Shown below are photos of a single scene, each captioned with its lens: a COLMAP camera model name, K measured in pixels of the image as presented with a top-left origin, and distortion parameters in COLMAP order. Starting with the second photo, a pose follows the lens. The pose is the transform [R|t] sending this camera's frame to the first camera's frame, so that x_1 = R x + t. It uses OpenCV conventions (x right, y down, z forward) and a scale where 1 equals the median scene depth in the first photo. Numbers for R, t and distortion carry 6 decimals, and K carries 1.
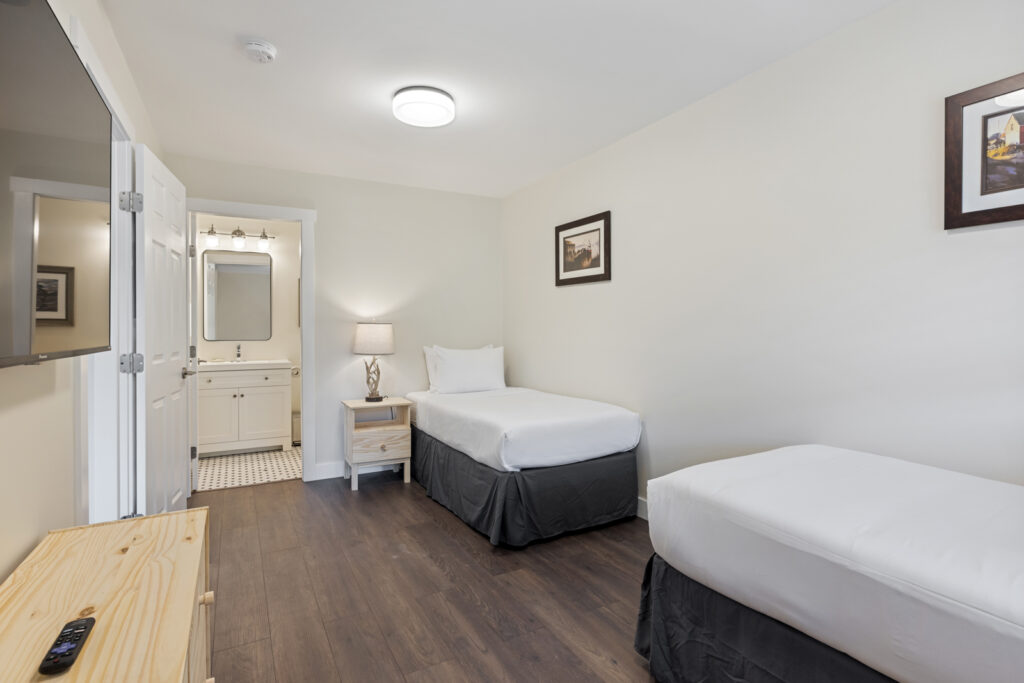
lens RADIAL K [[491.6, 0, 510.7], [0, 491.6, 332.8], [0, 0, 1]] dist [-0.003395, -0.000402]
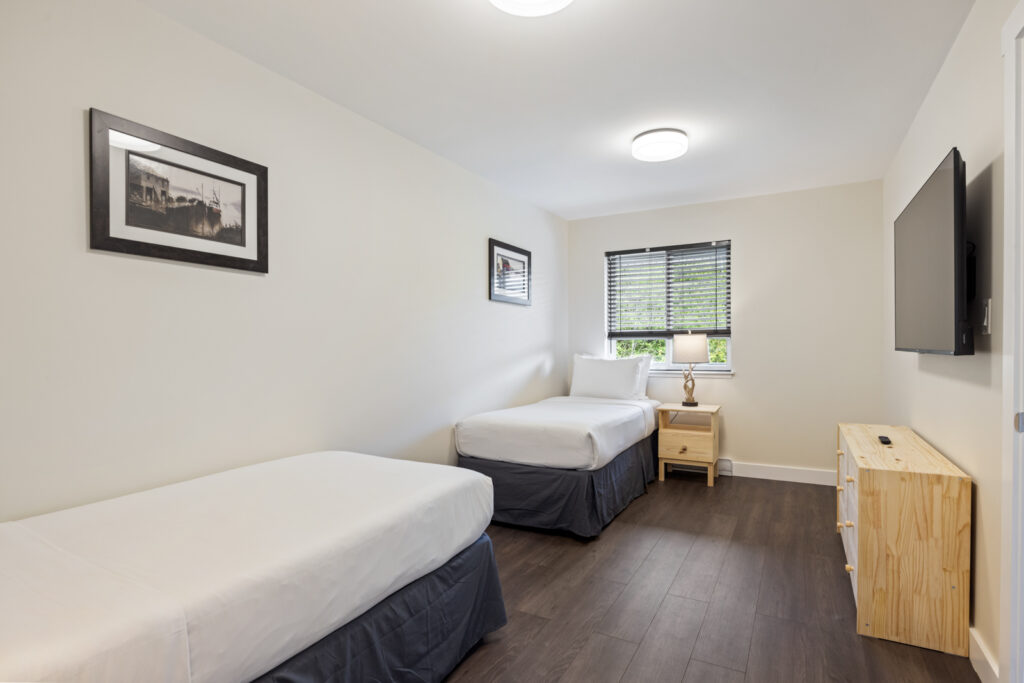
lens RADIAL K [[524.5, 0, 515.5], [0, 524.5, 347.3], [0, 0, 1]] dist [0.002872, 0.000069]
pose [[-0.530783, 0.002240, 0.847505, -0.553672], [0.012943, 0.999901, 0.005463, -0.006749], [-0.847409, 0.013869, -0.530760, 1.054478]]
